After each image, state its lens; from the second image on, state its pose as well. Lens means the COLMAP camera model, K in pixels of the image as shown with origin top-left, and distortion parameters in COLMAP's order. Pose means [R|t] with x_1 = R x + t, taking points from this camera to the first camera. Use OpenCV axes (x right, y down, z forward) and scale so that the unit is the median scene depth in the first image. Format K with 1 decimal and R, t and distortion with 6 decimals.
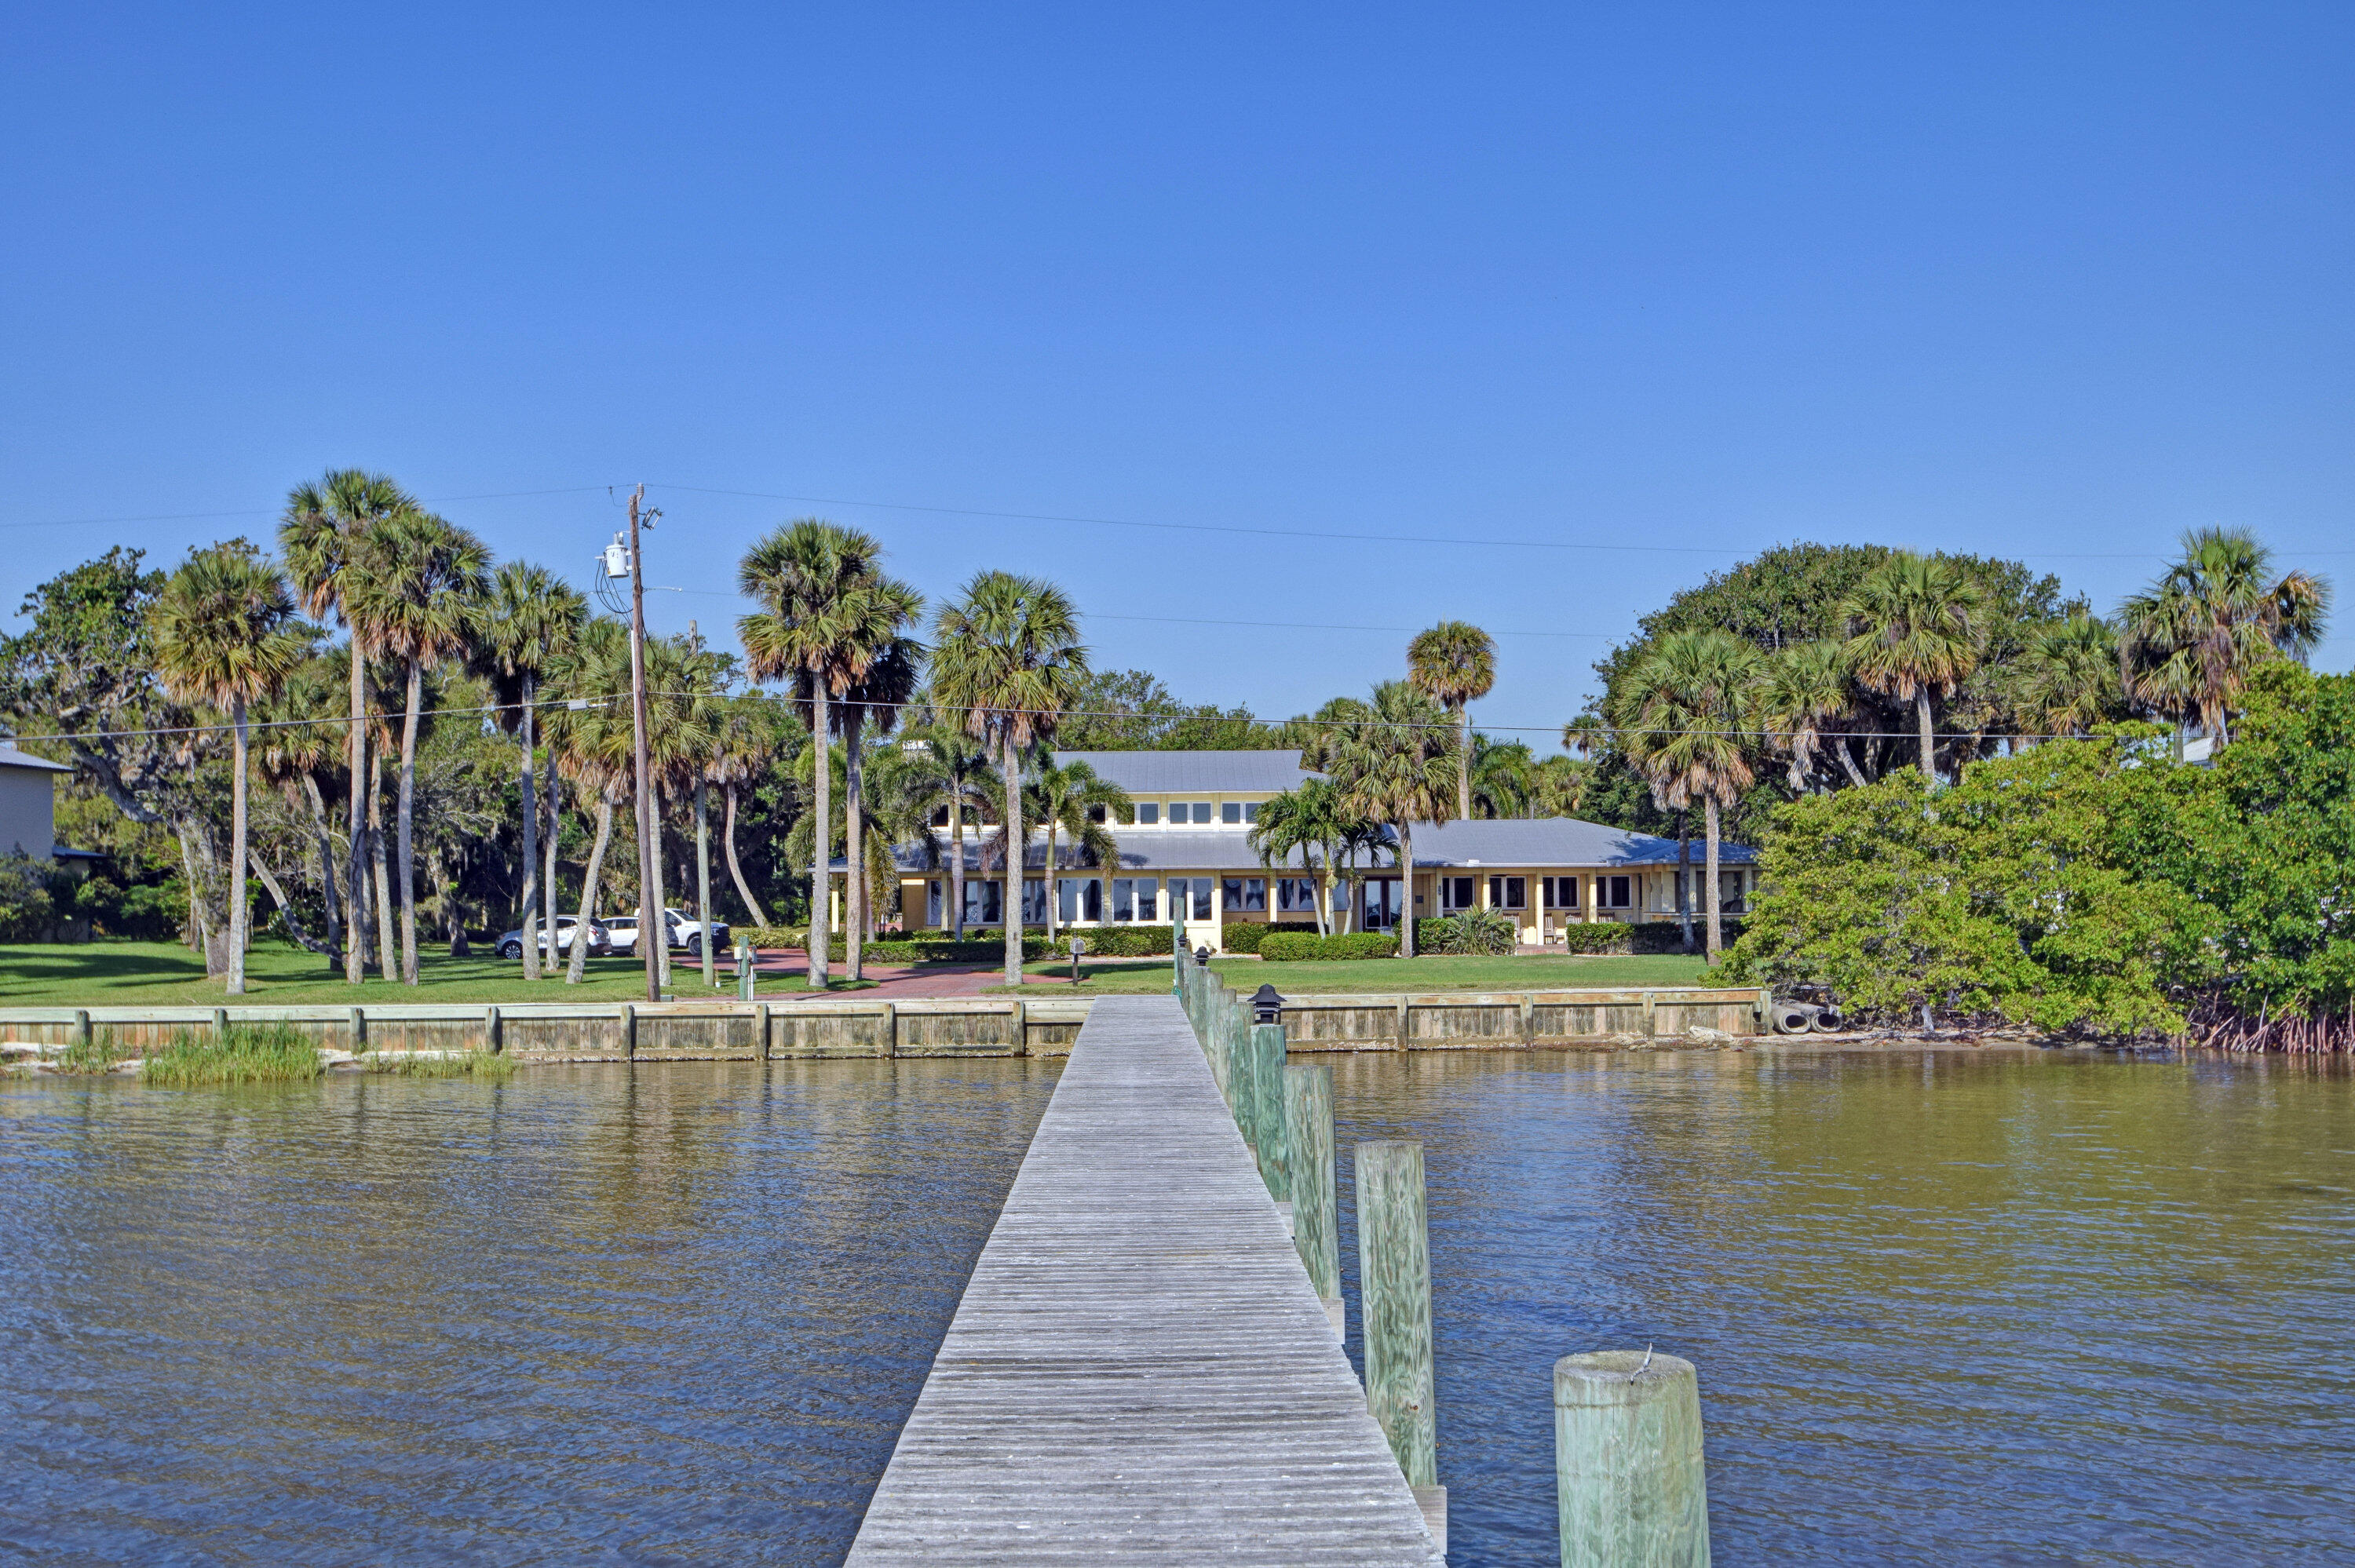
lens RADIAL K [[2435.2, 0, 1174.7], [0, 2435.2, 782.8], [0, 0, 1]] dist [-0.022682, 0.000000]
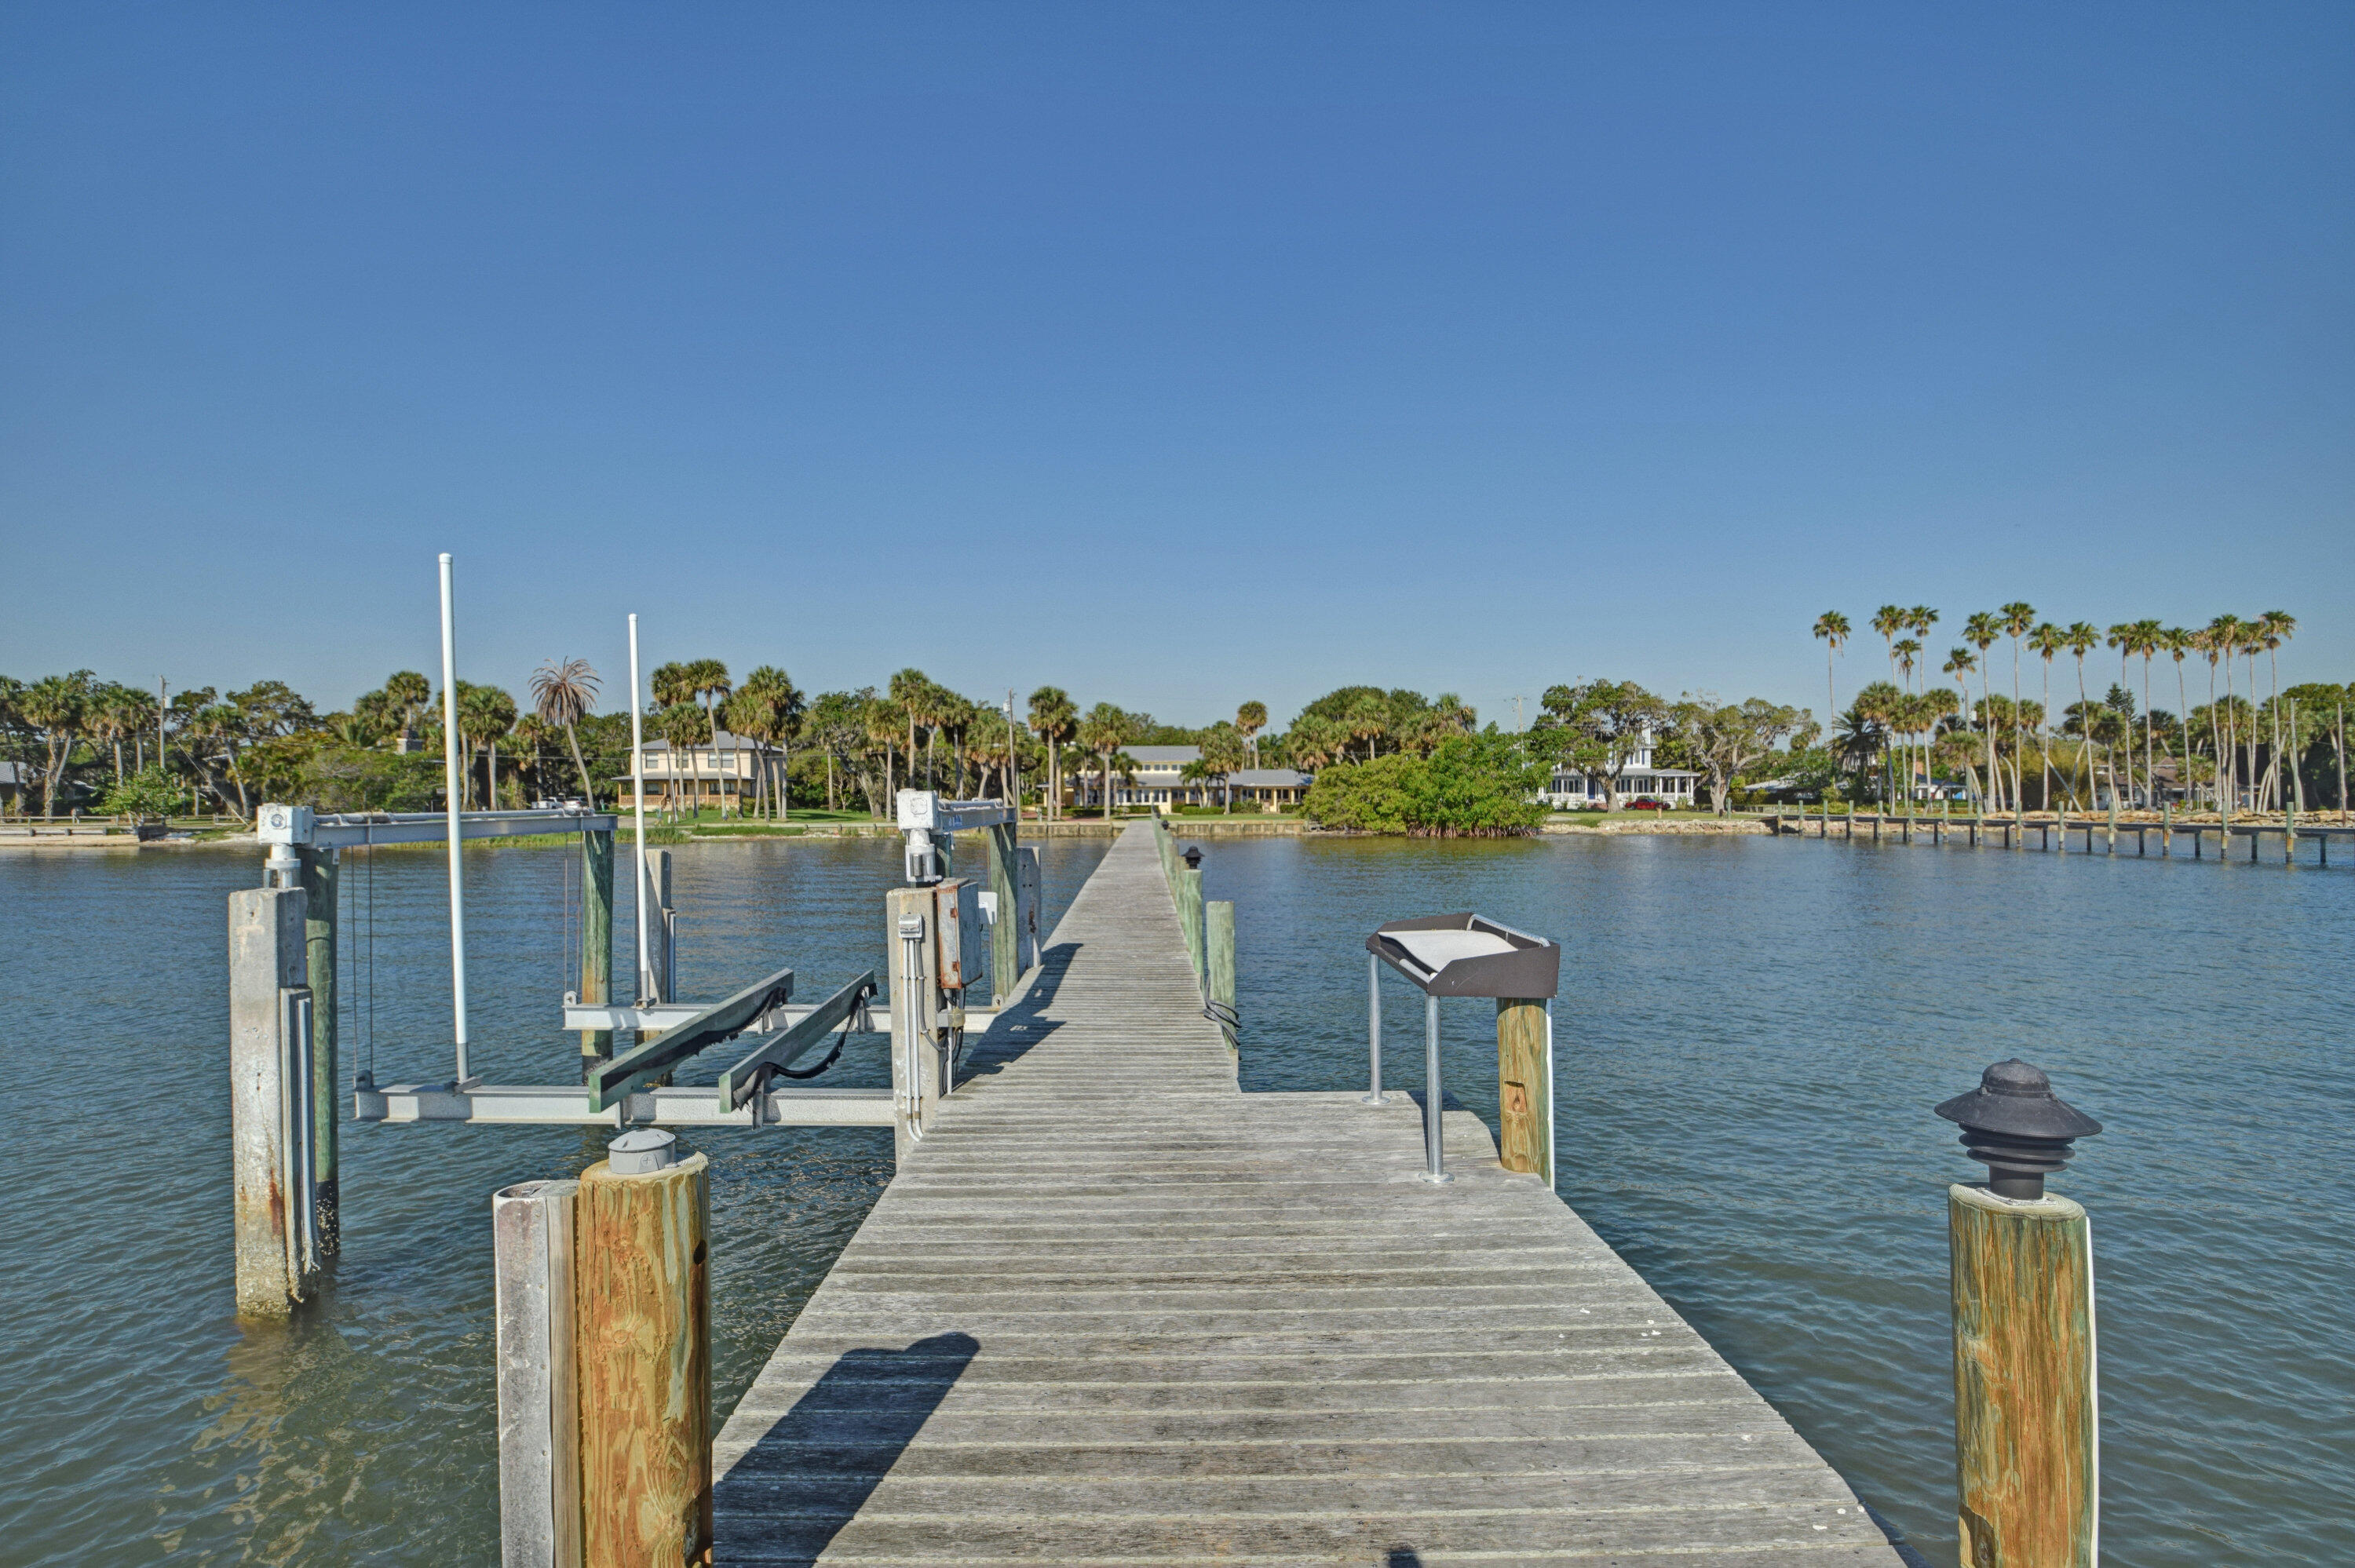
lens RADIAL K [[1153.6, 0, 1178.2], [0, 1153.6, 792.4], [0, 0, 1]] dist [0.000055, 0.000001]
pose [[0.999928, 0.003639, 0.011413, 0.013652], [-0.004159, 0.998940, 0.045841, -0.027173], [-0.011234, -0.045885, 0.998884, -0.531375]]
